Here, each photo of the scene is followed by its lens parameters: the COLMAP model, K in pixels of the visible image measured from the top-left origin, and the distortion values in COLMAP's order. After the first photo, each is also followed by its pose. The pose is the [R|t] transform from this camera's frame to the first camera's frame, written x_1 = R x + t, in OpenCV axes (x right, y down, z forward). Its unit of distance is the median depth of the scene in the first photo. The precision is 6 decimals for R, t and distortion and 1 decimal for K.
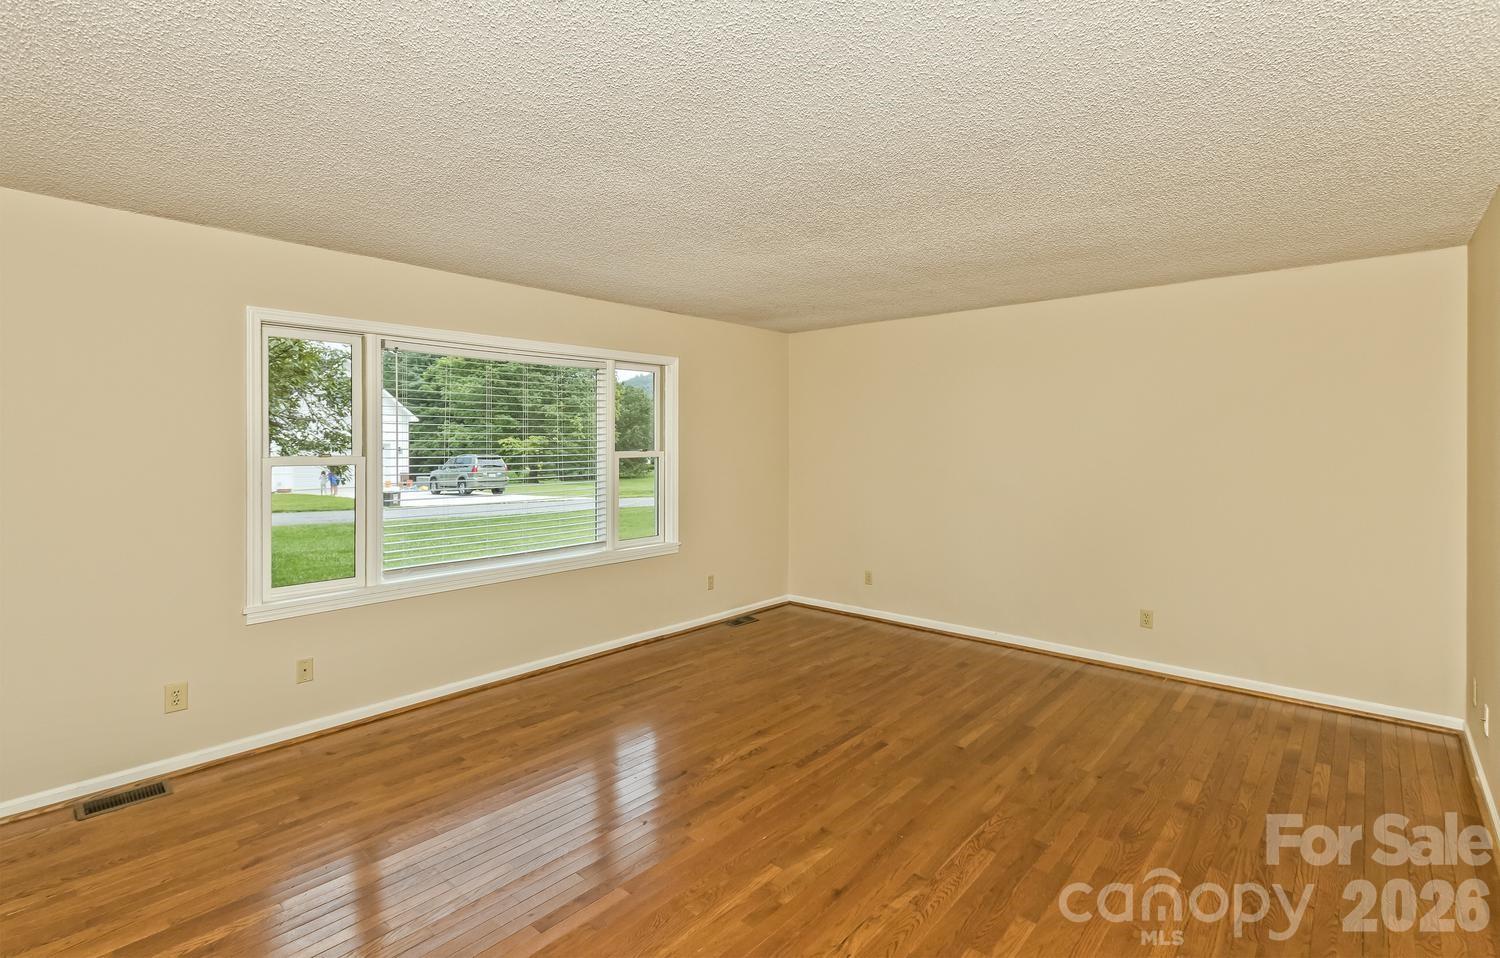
lens RADIAL K [[710.4, 0, 755.7], [0, 710.4, 435.9], [0, 0, 1]] dist [-0.001055, -0.000887]
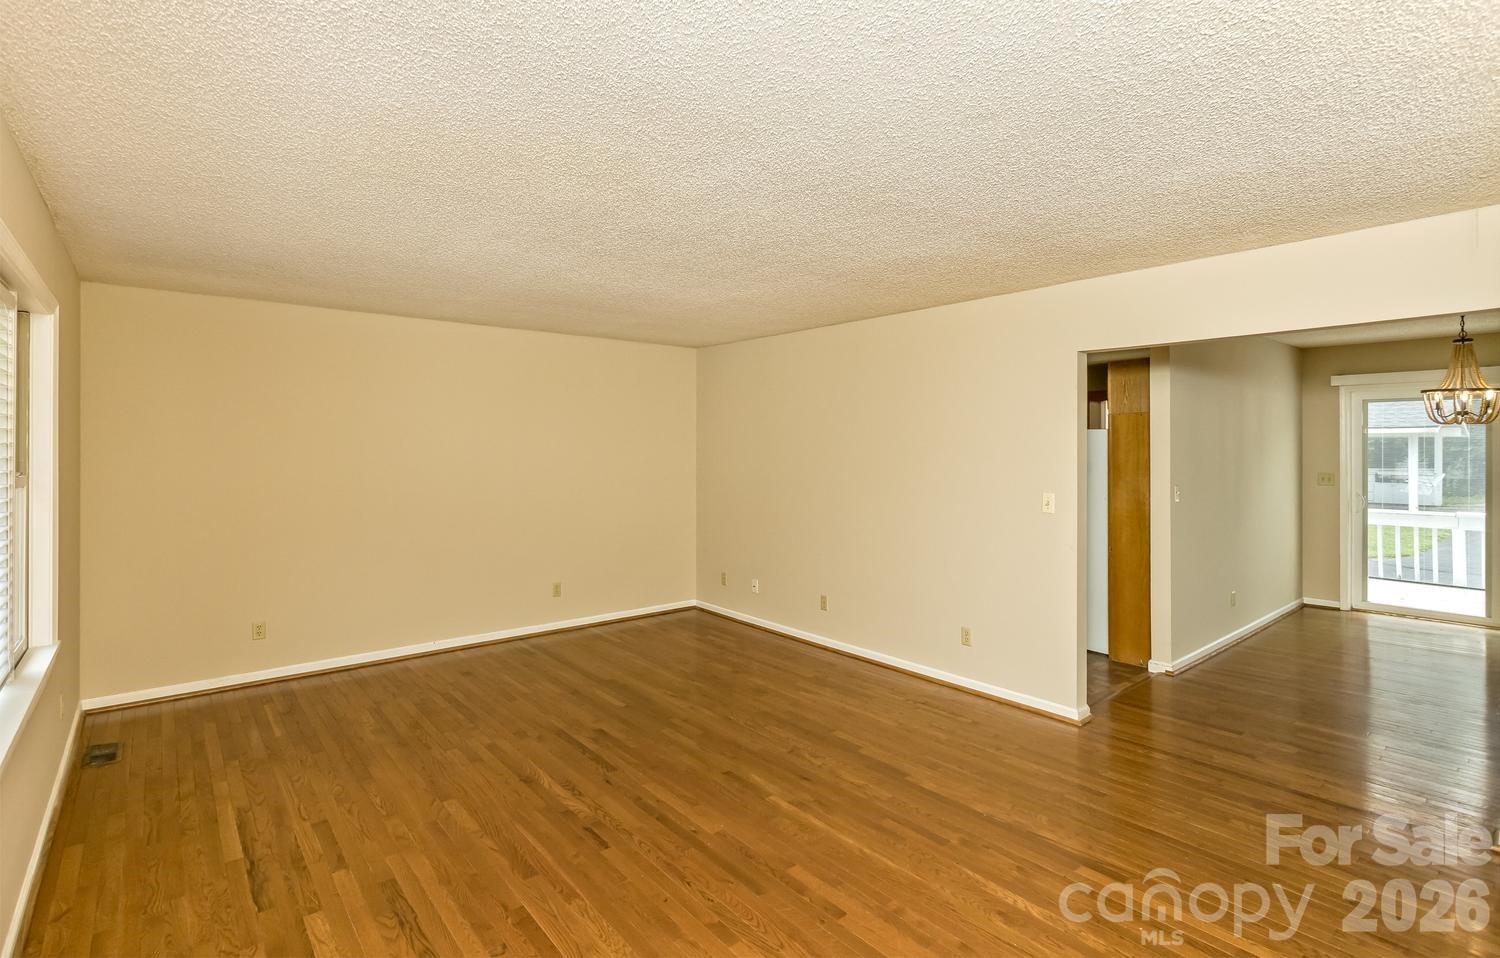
lens RADIAL K [[710.4, 0, 755.7], [0, 710.4, 435.9], [0, 0, 1]] dist [-0.001055, -0.000887]
pose [[0.142926, 0.015428, 0.989613, -0.882332], [-0.002838, 0.999881, -0.015178, 0.006007], [-0.989729, -0.000639, 0.142953, 0.633701]]
